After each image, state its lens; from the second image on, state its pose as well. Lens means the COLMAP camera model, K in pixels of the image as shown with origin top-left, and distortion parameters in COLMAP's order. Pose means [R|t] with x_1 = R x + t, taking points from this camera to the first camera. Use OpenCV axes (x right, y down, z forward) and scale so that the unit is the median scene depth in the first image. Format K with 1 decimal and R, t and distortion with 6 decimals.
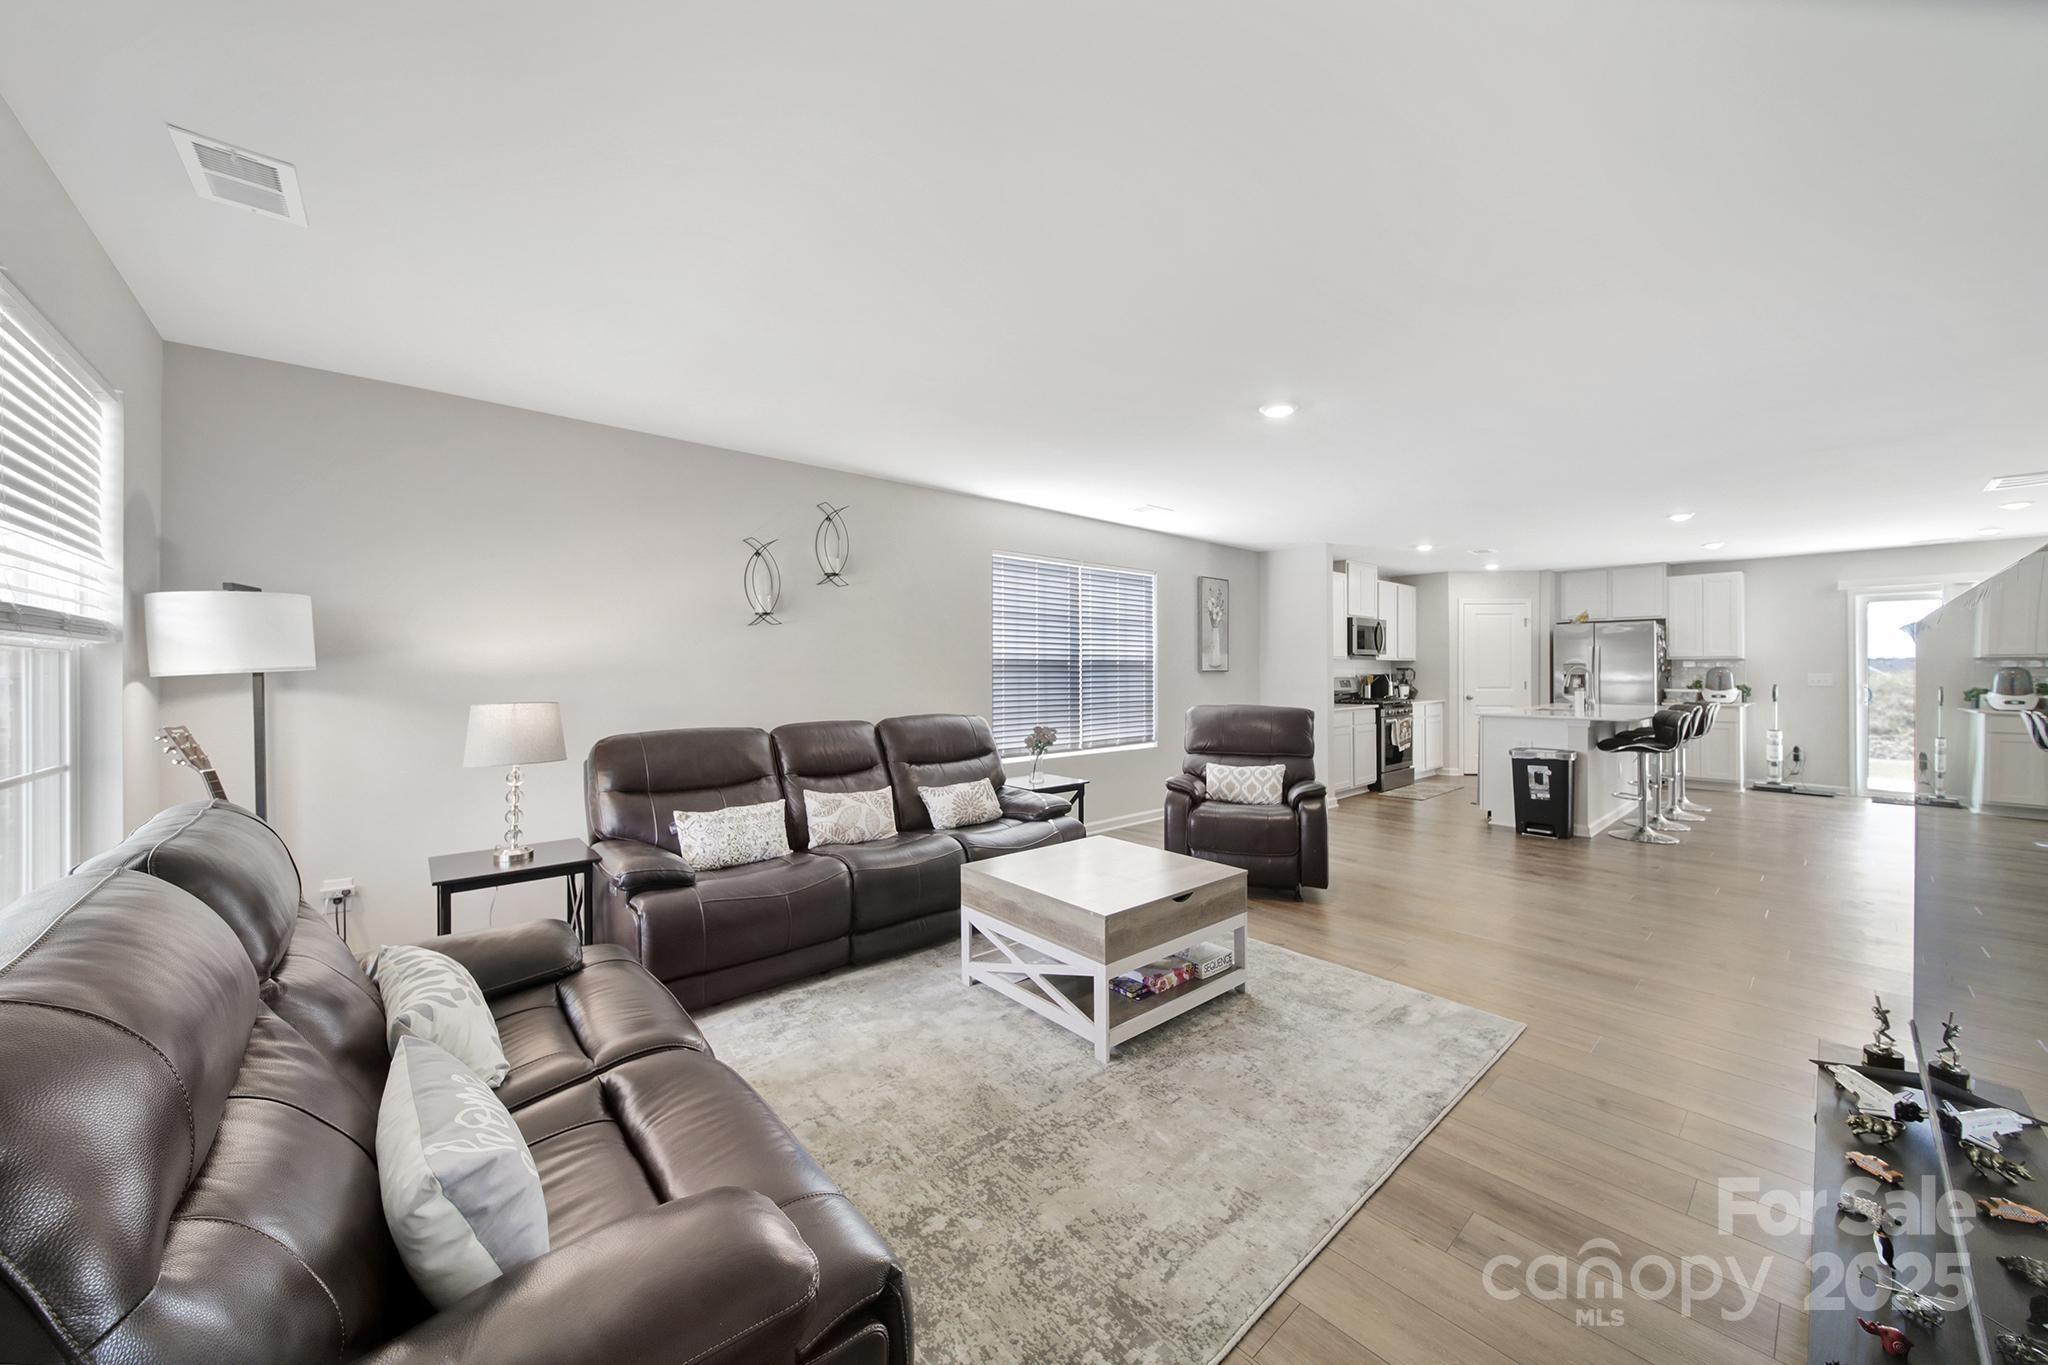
lens RADIAL K [[737.4, 0, 1032.4], [0, 737.4, 680.4], [0, 0, 1]] dist [-0.002896, -0.000249]
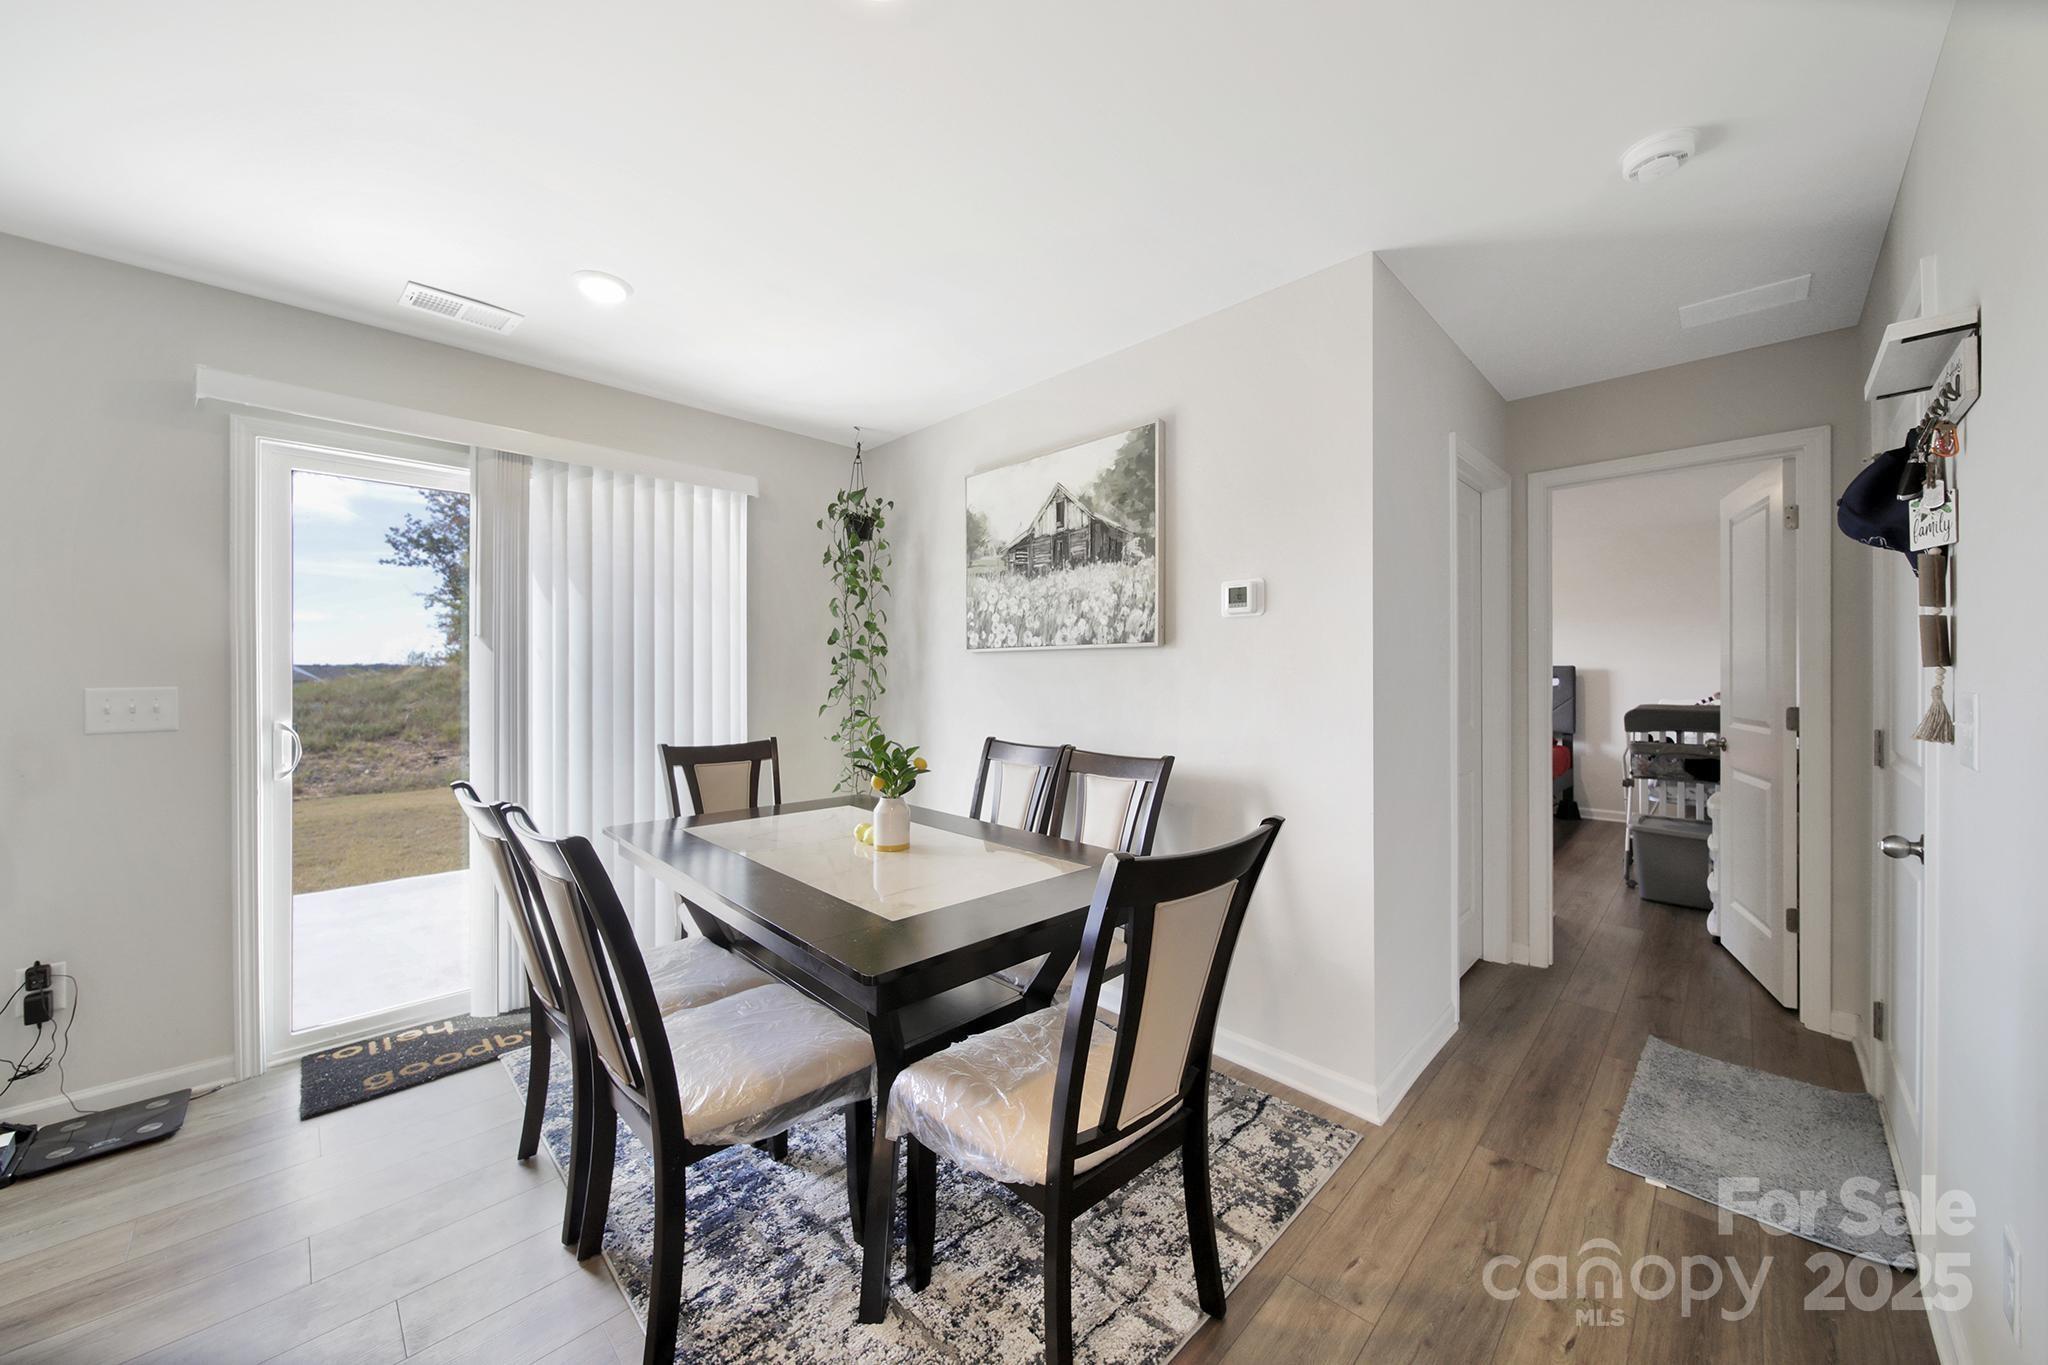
lens RADIAL K [[737.4, 0, 1032.4], [0, 737.4, 680.4], [0, 0, 1]] dist [-0.002896, -0.000249]
pose [[-0.059435, 0.001256, 0.998231, 2.076746], [0.005315, 0.999985, -0.000942, -0.022592], [-0.998218, 0.005250, -0.059441, 1.814466]]
